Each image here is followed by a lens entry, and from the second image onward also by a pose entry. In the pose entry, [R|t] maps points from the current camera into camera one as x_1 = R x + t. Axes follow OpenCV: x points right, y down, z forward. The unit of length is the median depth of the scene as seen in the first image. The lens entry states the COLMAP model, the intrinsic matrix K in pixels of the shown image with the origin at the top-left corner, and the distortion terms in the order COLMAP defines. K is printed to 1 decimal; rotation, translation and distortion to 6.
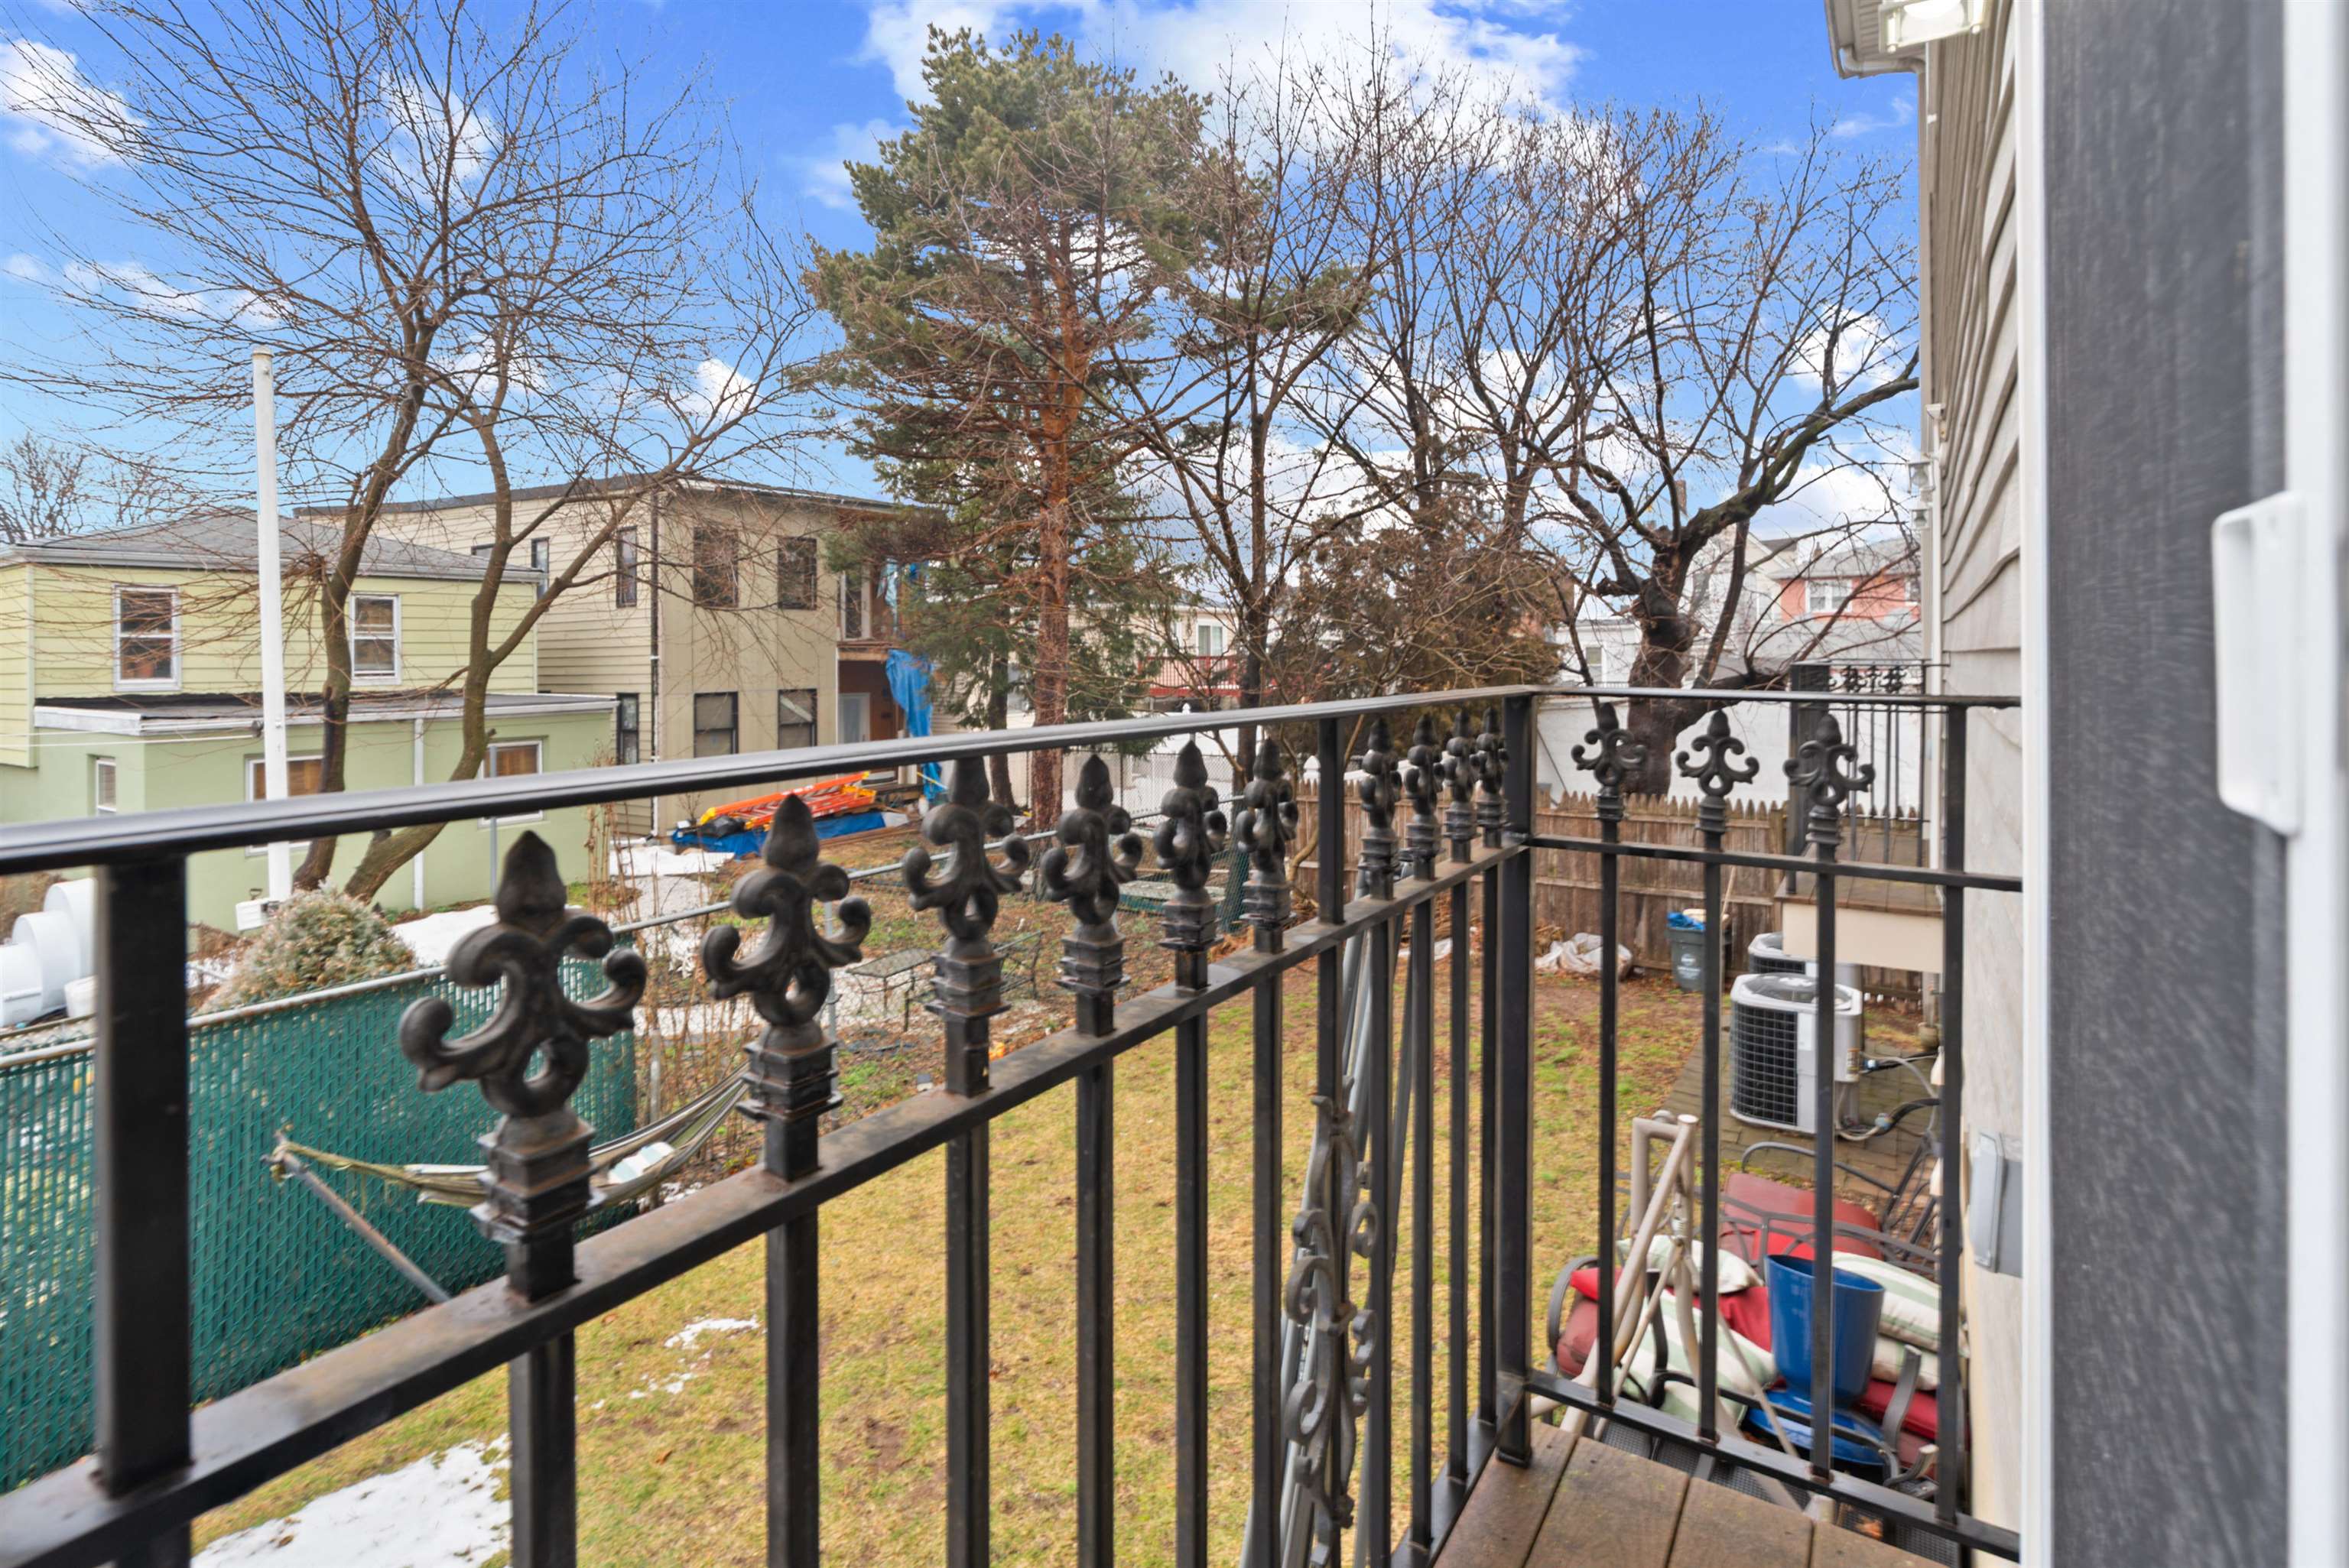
lens RADIAL K [[1075.1, 0, 1175.6], [0, 1075.1, 662.2], [0, 0, 1]] dist [-0.006324, 0.003962]
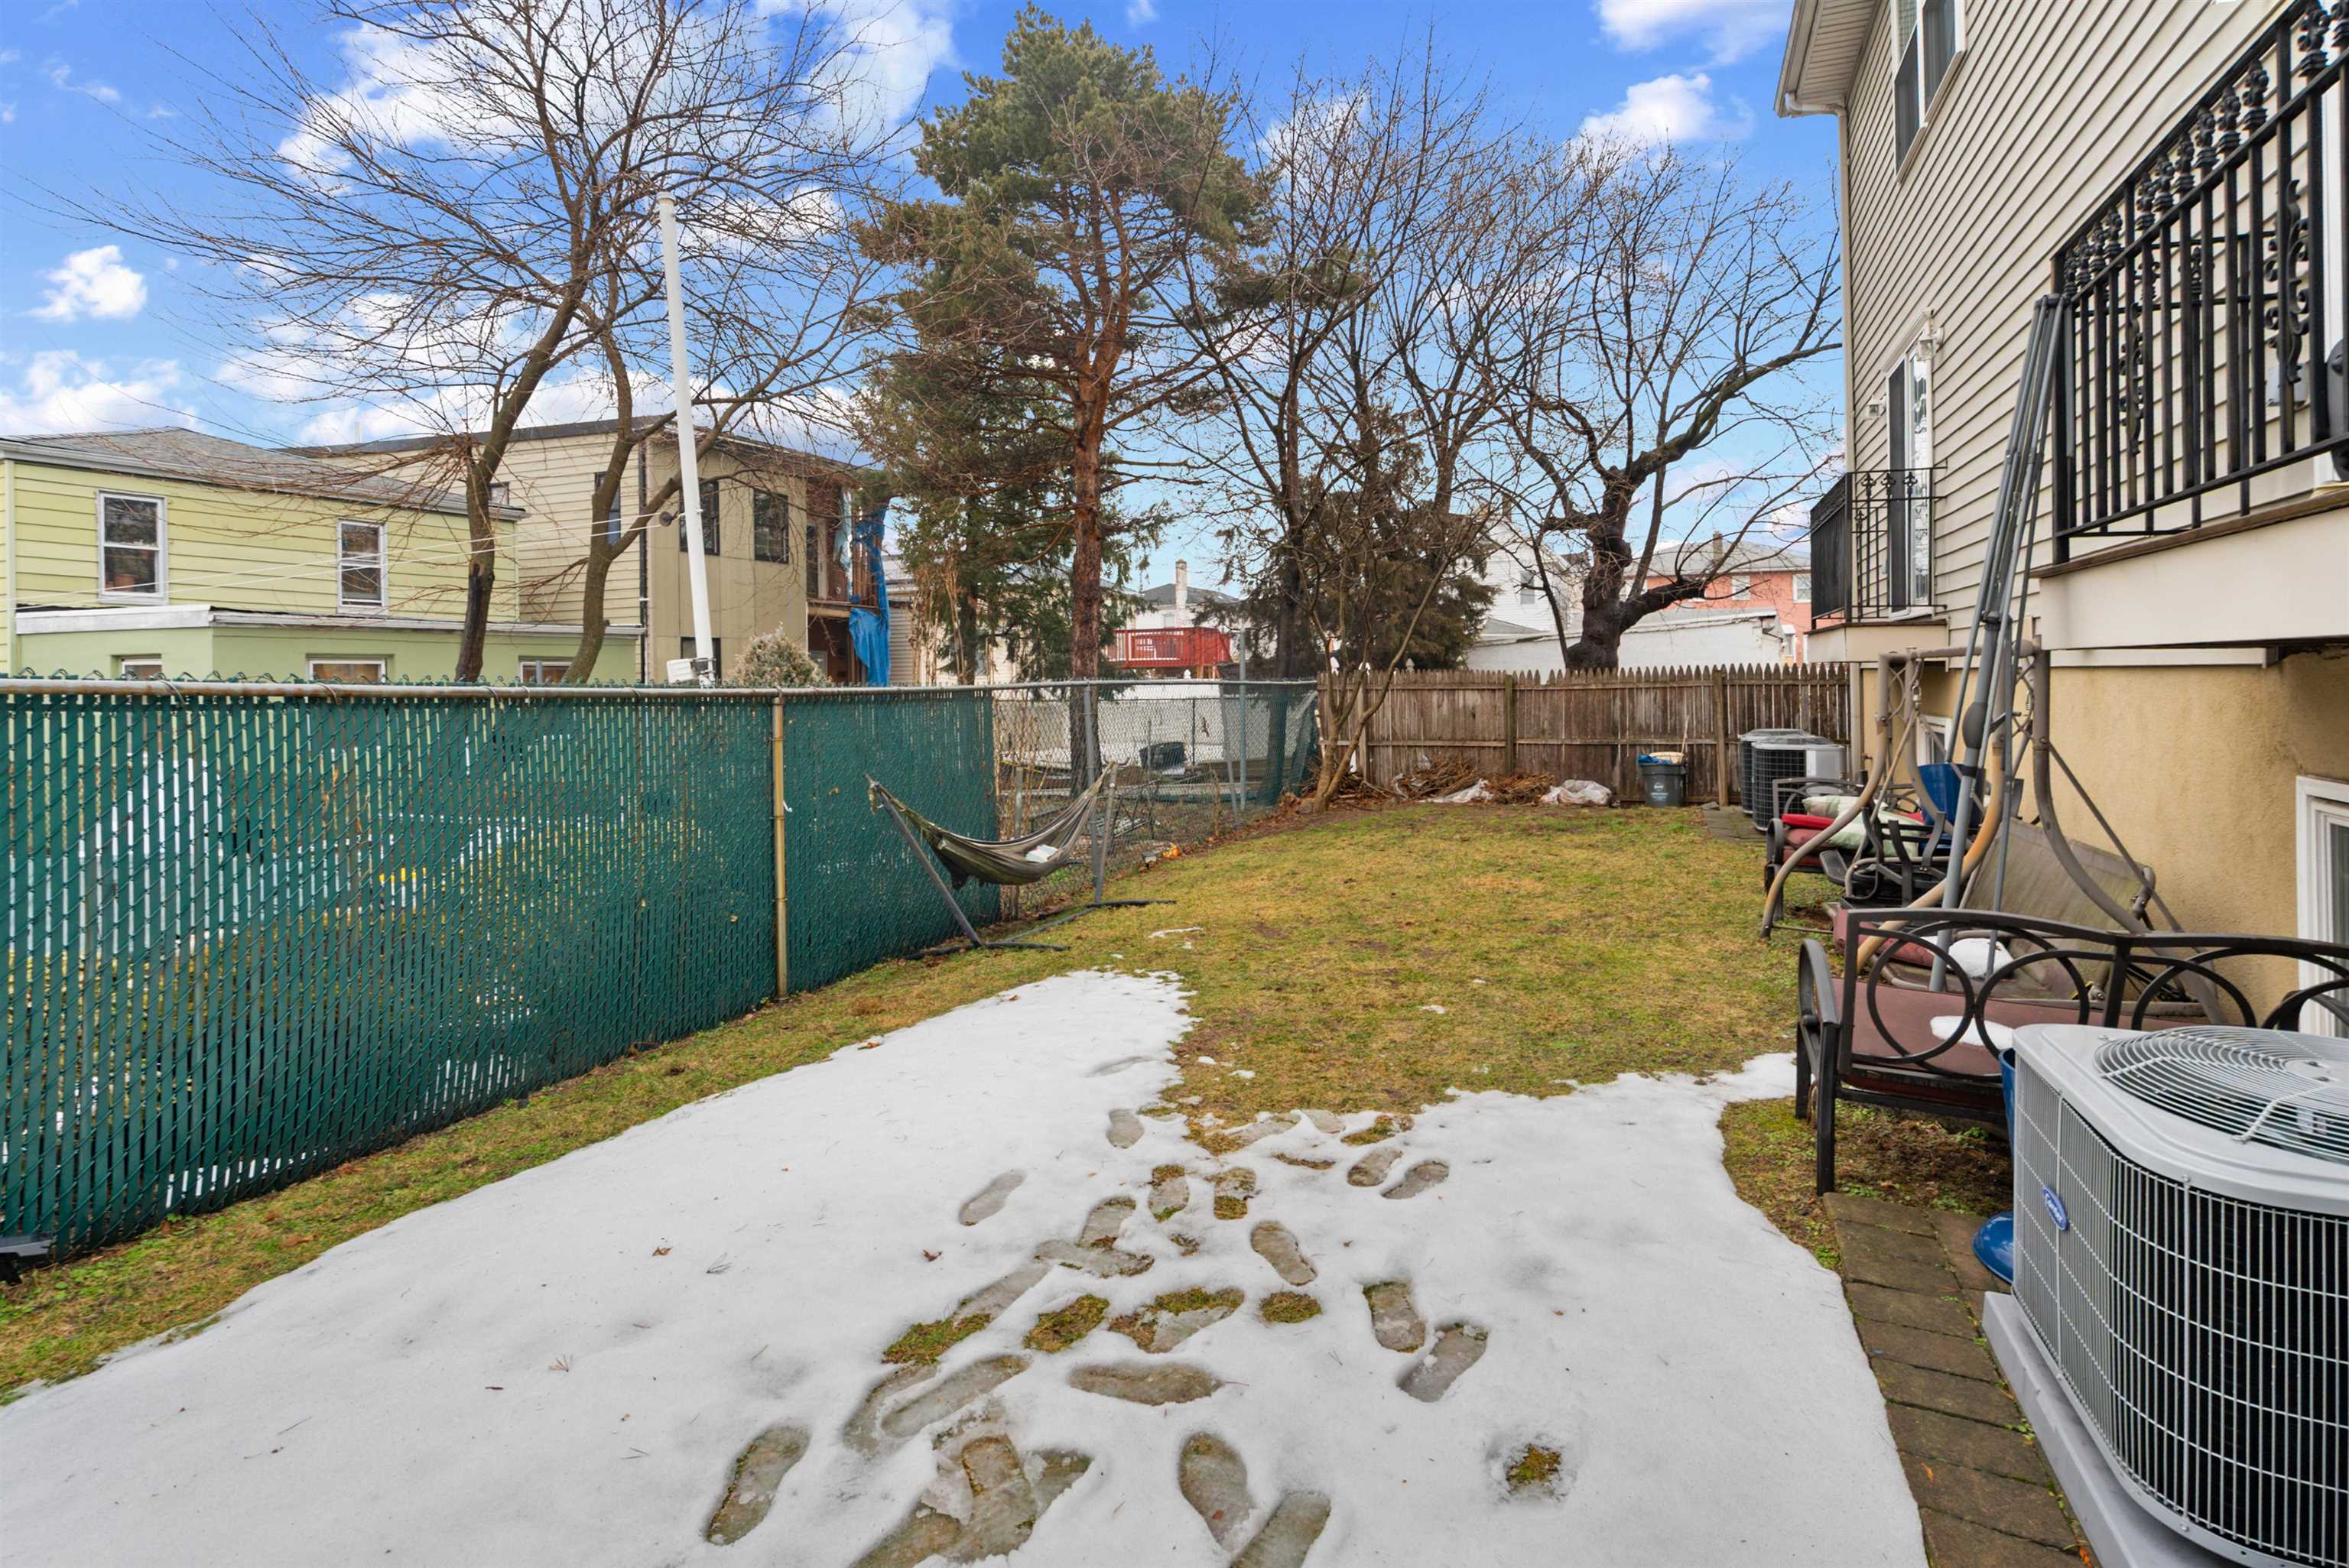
lens RADIAL K [[1075.1, 0, 1181.5], [0, 1075.1, 687.3], [0, 0, 1]] dist [-0.006324, 0.003962]
pose [[0.980009, -0.004569, 0.198900, -0.279979], [0.006837, 0.999919, -0.010716, 0.135570], [-0.198835, 0.011861, 0.979961, -0.128844]]
